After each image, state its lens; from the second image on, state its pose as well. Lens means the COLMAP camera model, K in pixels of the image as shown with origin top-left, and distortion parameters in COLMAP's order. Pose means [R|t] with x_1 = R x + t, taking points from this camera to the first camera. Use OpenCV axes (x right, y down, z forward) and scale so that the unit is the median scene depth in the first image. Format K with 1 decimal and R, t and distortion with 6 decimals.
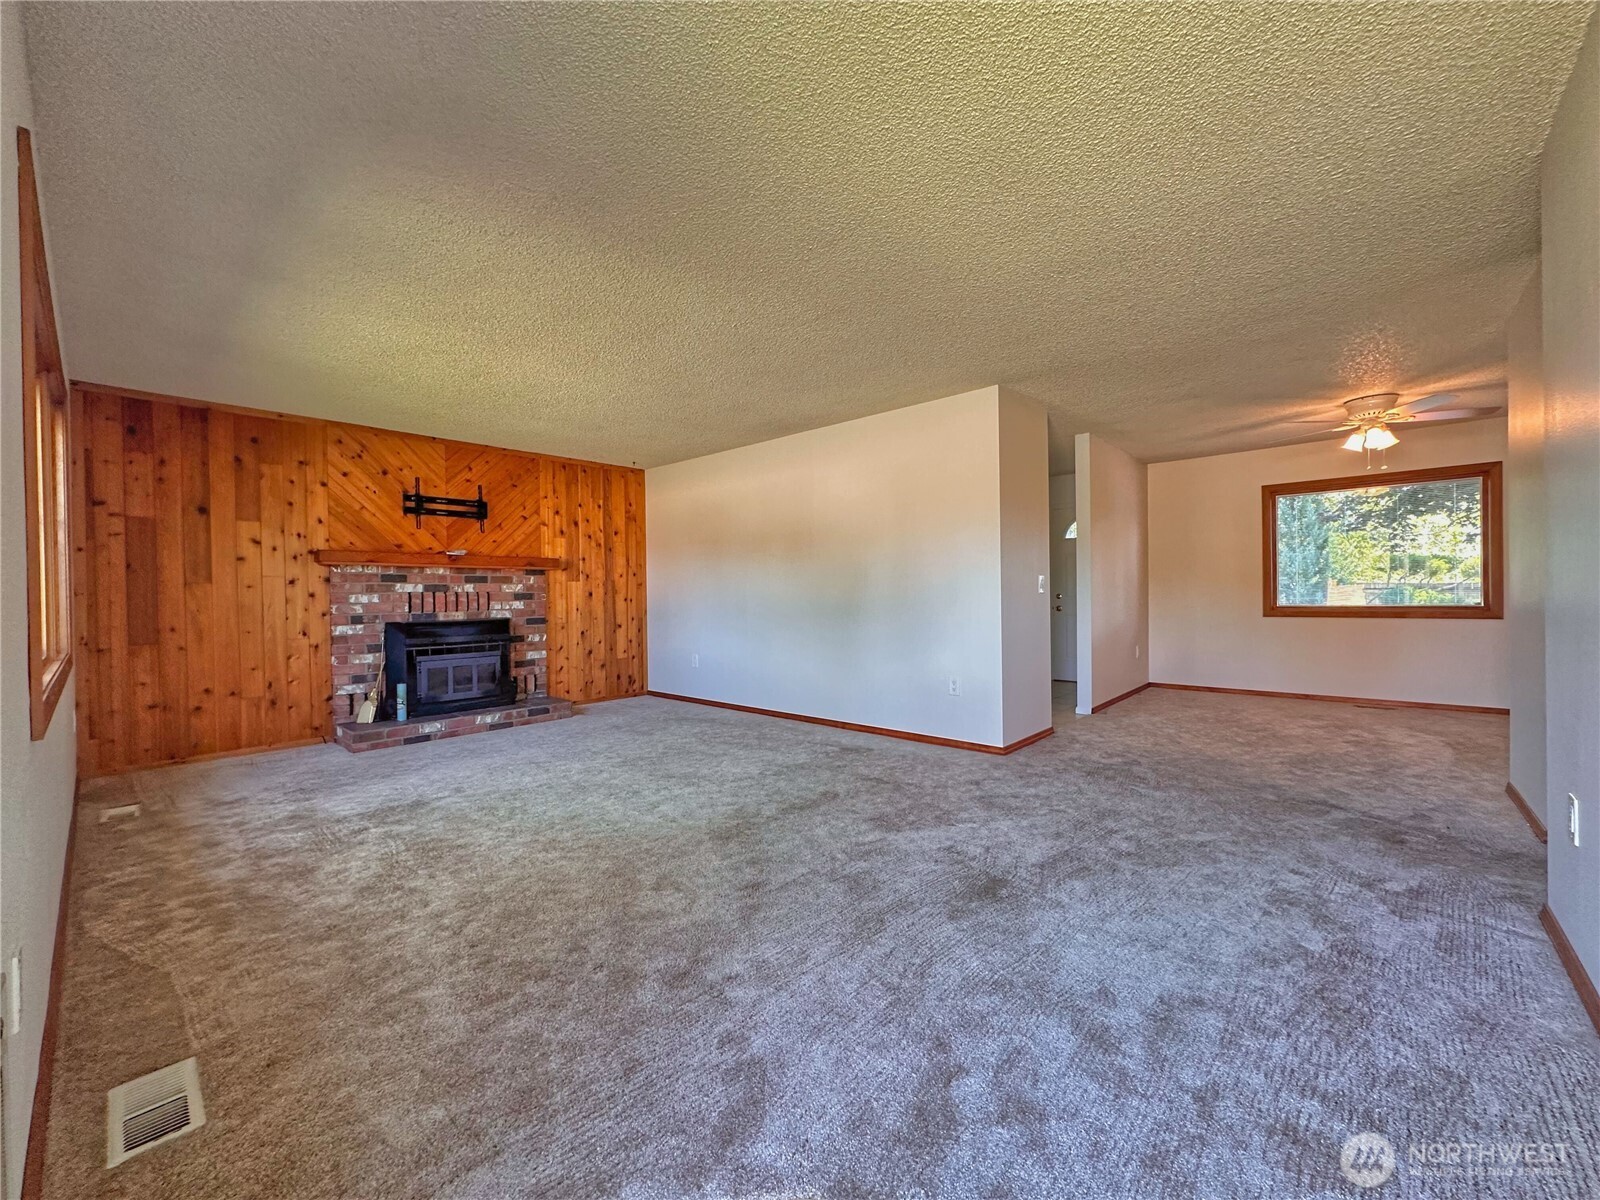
lens RADIAL K [[634.9, 0, 800.0], [0, 634.9, 600.0], [0, 0, 1]] dist [-0.000946, -0.000142]
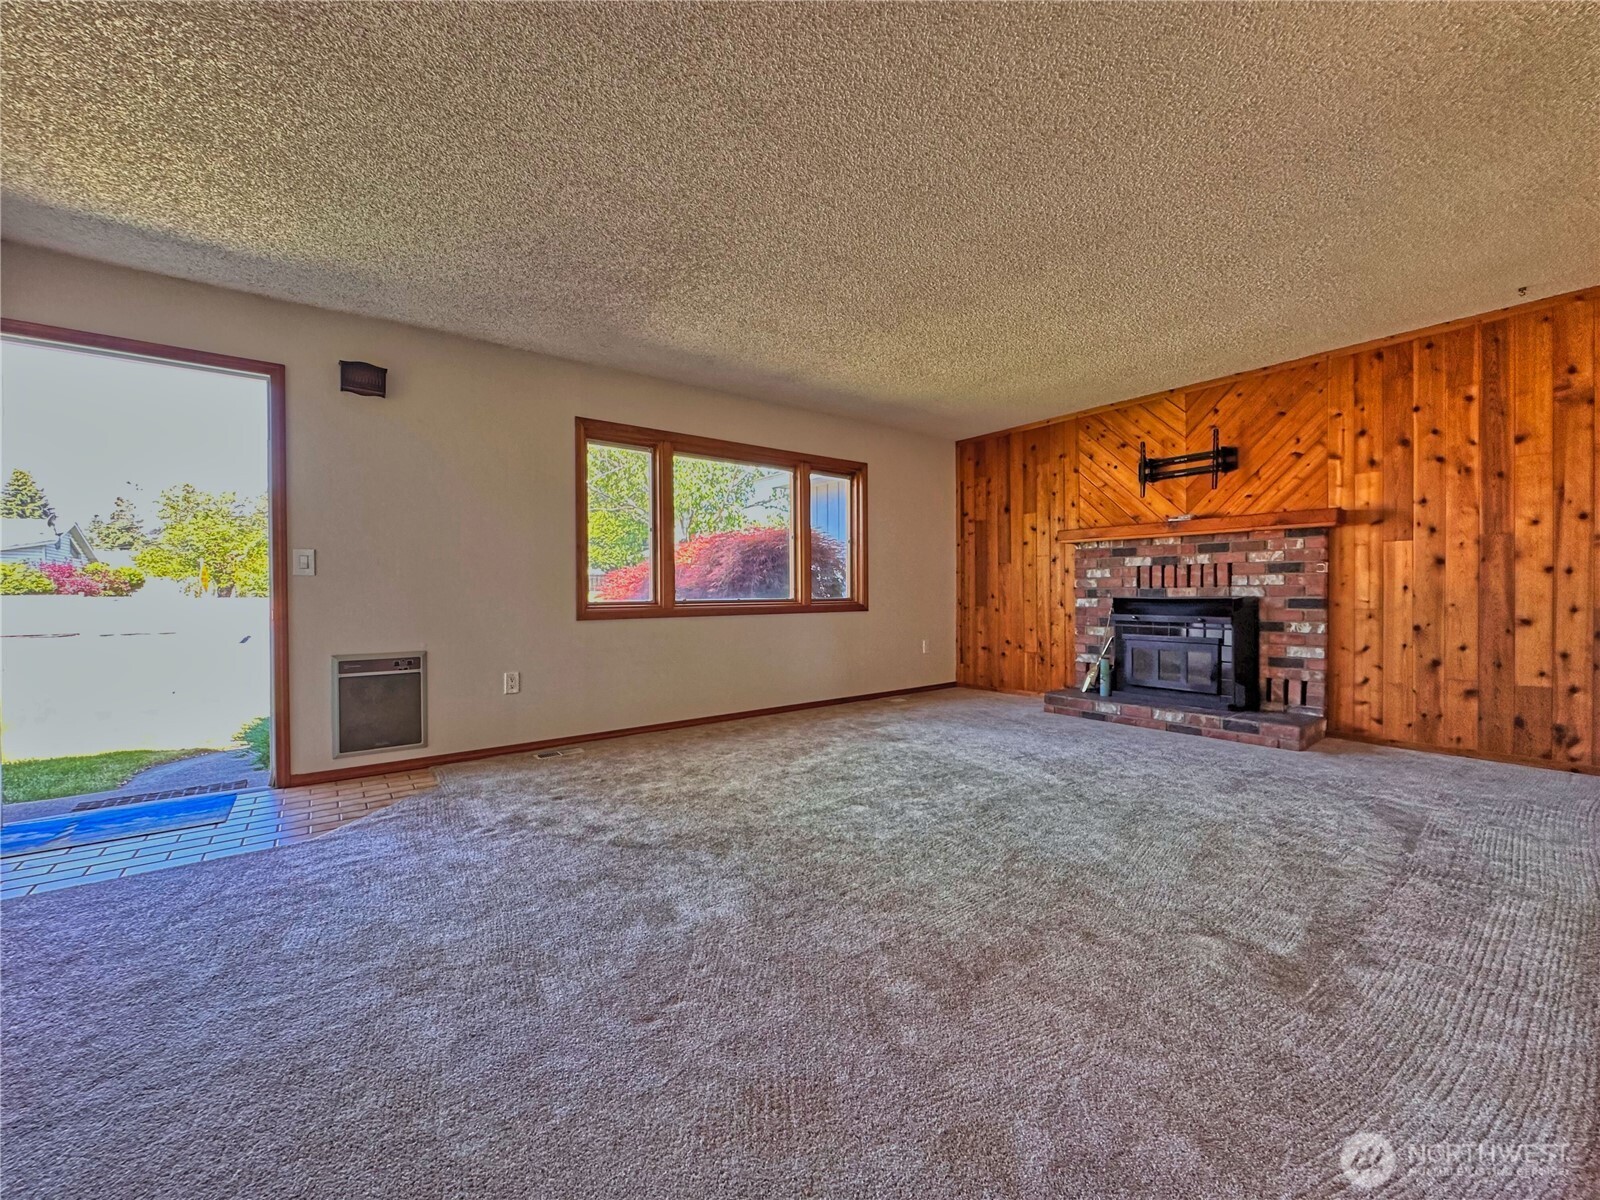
lens RADIAL K [[634.9, 0, 800.0], [0, 634.9, 600.0], [0, 0, 1]] dist [-0.000946, -0.000142]
pose [[-0.175130, 0.029089, -0.984116, 0.377022], [0.000882, 0.999568, 0.029388, 0.009457], [0.984545, 0.004279, -0.175080, 0.622984]]
